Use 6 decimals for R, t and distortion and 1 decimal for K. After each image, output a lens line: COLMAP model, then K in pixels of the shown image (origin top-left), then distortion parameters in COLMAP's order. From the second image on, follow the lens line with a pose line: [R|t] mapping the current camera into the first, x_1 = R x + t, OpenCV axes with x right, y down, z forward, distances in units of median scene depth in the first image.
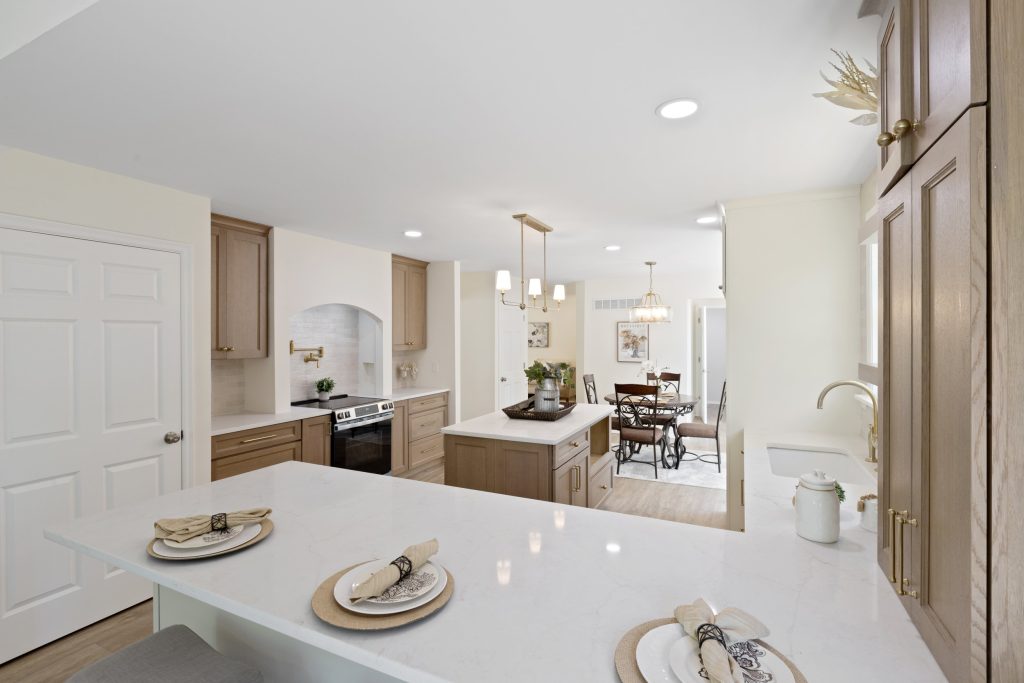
lens RADIAL K [[479.4, 0, 506.6], [0, 479.4, 333.2], [0, 0, 1]] dist [0.000052, -0.001420]
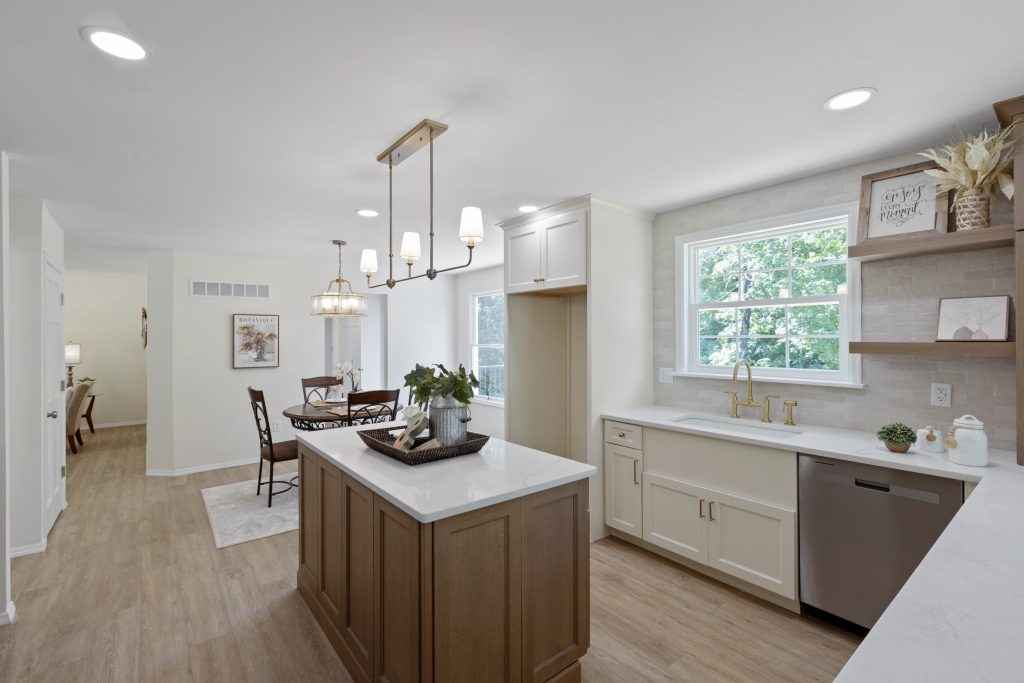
lens RADIAL K [[458.0, 0, 511.8], [0, 458.0, 335.9], [0, 0, 1]] dist [-0.001239, 0.002156]
pose [[0.426614, 0.003036, 0.904429, -0.274204], [-0.000179, 0.999995, -0.003272, 0.015113], [-0.904434, 0.001234, 0.426612, 0.398726]]
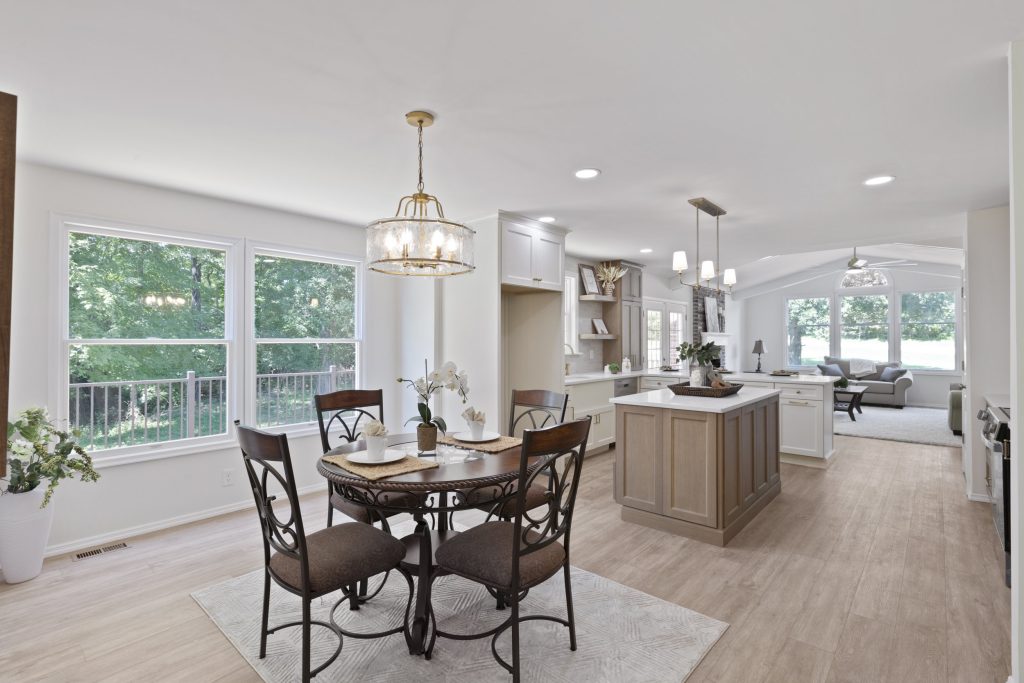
lens RADIAL K [[479.4, 0, 507.5], [0, 479.4, 340.1], [0, 0, 1]] dist [0.000052, -0.001420]
pose [[-0.962442, 0.003914, 0.271459, 0.125465], [0.002021, 0.999972, -0.007253, 0.038821], [-0.271480, -0.006432, -0.962423, 1.345290]]
